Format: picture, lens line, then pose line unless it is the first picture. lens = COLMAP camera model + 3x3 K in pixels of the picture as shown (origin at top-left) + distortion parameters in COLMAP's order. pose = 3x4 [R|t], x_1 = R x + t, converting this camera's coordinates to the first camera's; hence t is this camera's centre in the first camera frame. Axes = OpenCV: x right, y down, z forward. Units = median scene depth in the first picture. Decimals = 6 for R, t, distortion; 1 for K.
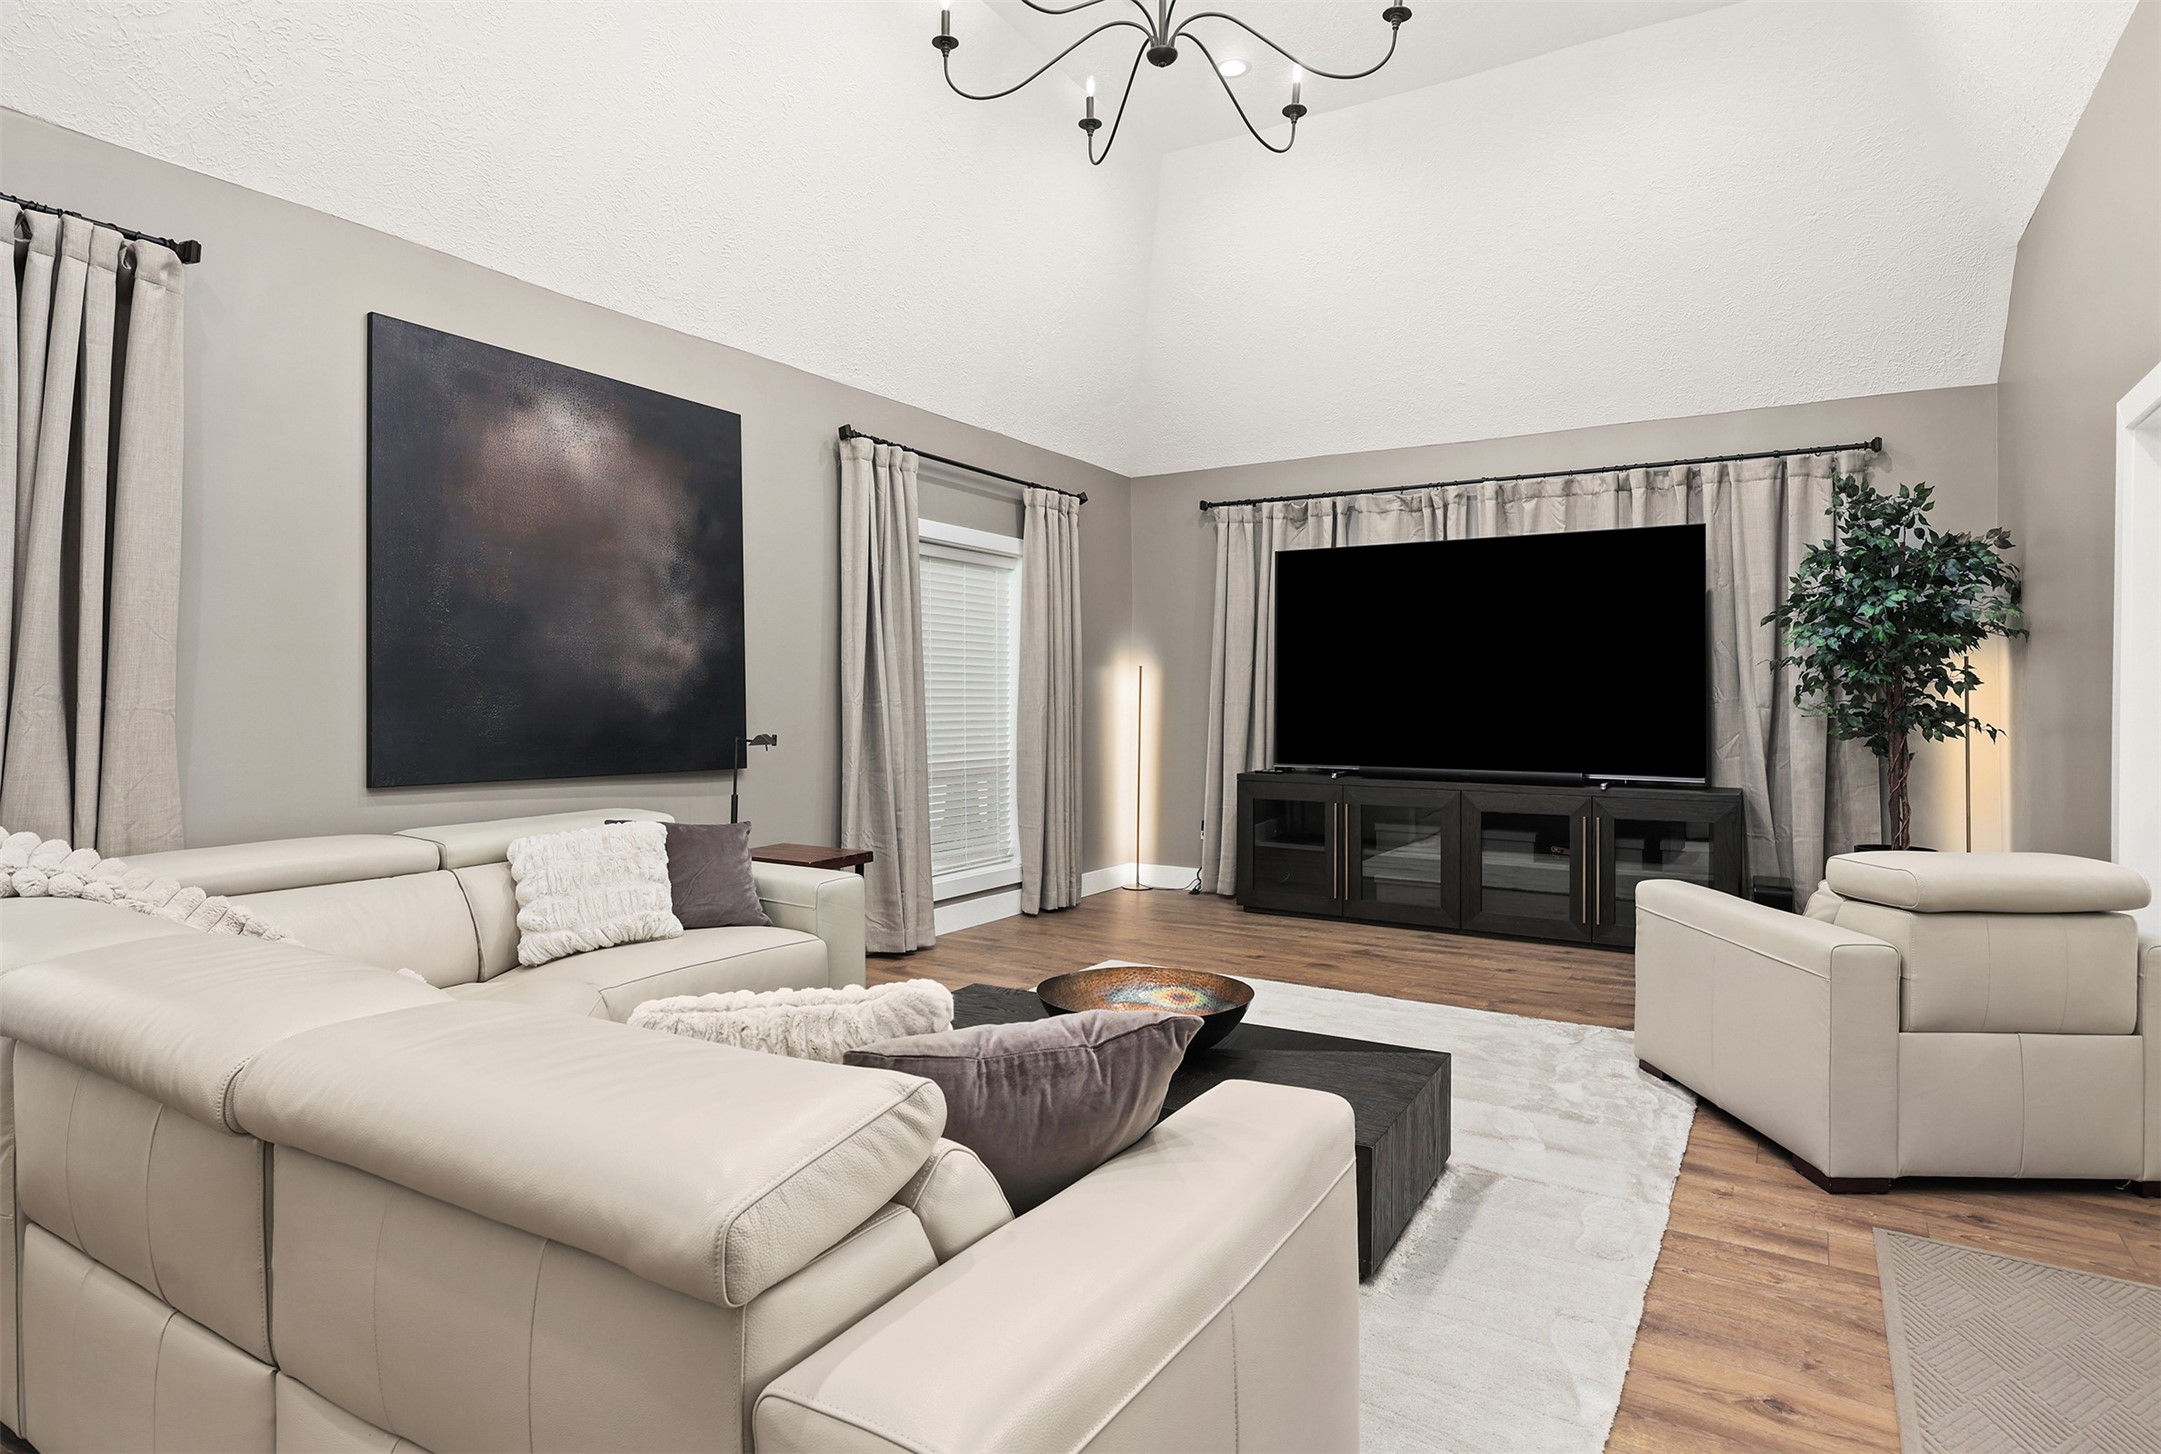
lens RADIAL K [[1180.8, 0, 1069.3], [0, 1180.8, 705.4], [0, 0, 1]] dist [-0.002533, 0.000503]
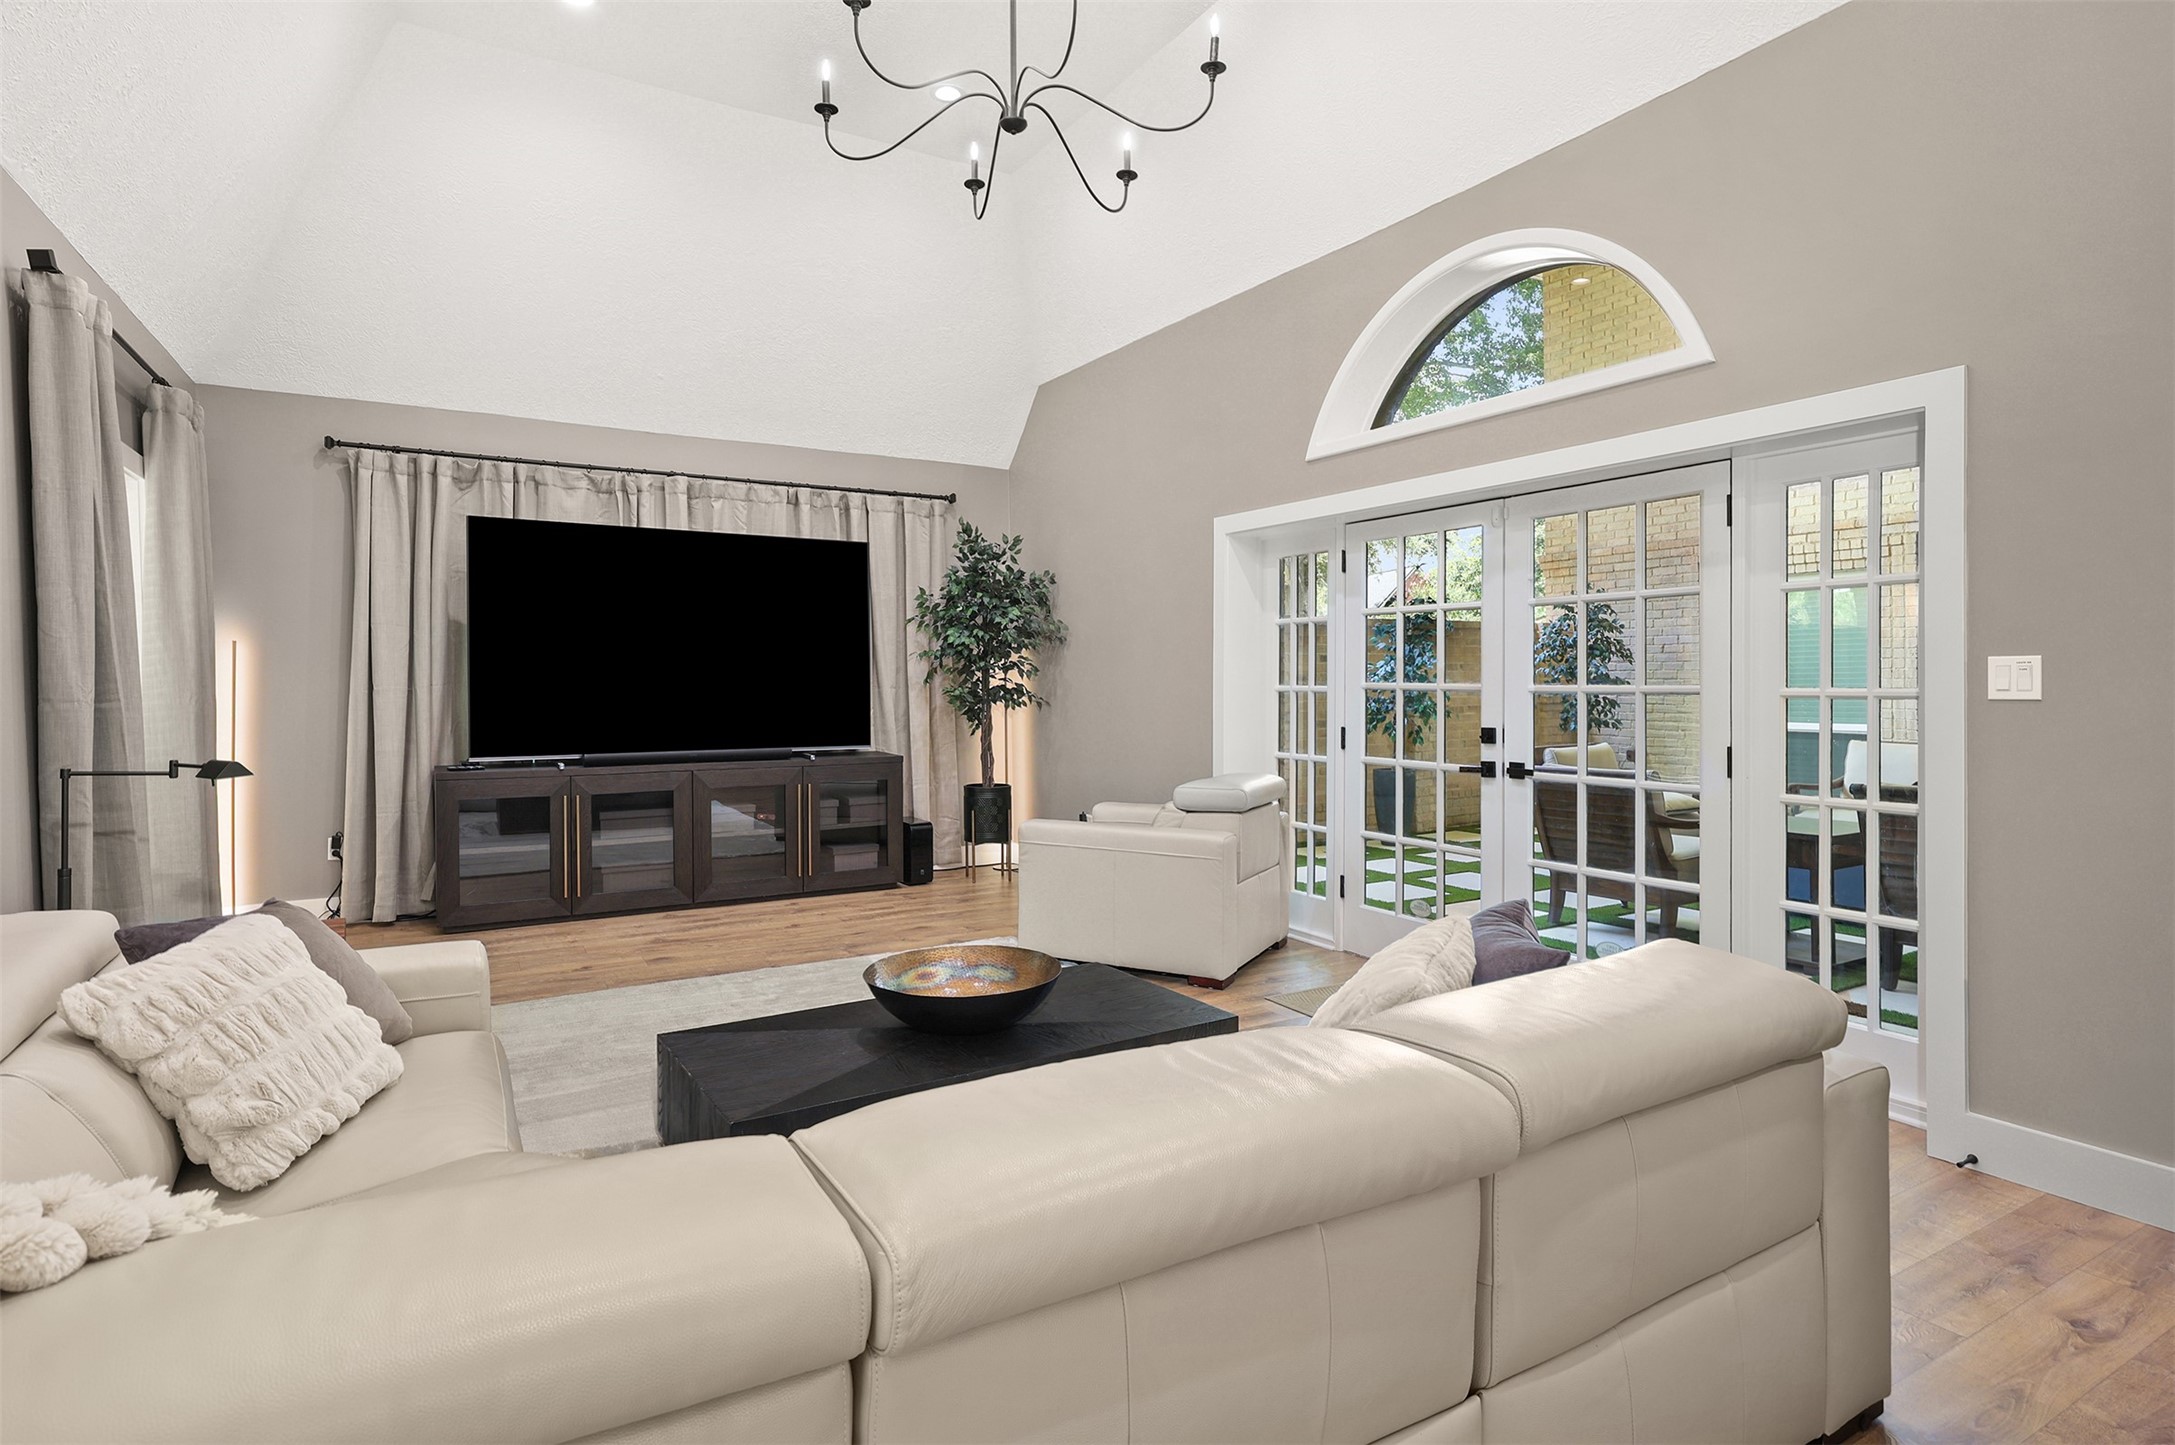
lens RADIAL K [[1119.8, 0, 1089.7], [0, 1119.8, 718.8], [0, 0, 1]] dist [-0.002923, -0.000038]
pose [[0.461133, -0.031478, 0.886773, -0.361369], [0.007007, 0.999469, 0.031834, -0.003234], [-0.887304, -0.008466, 0.461108, 0.213528]]
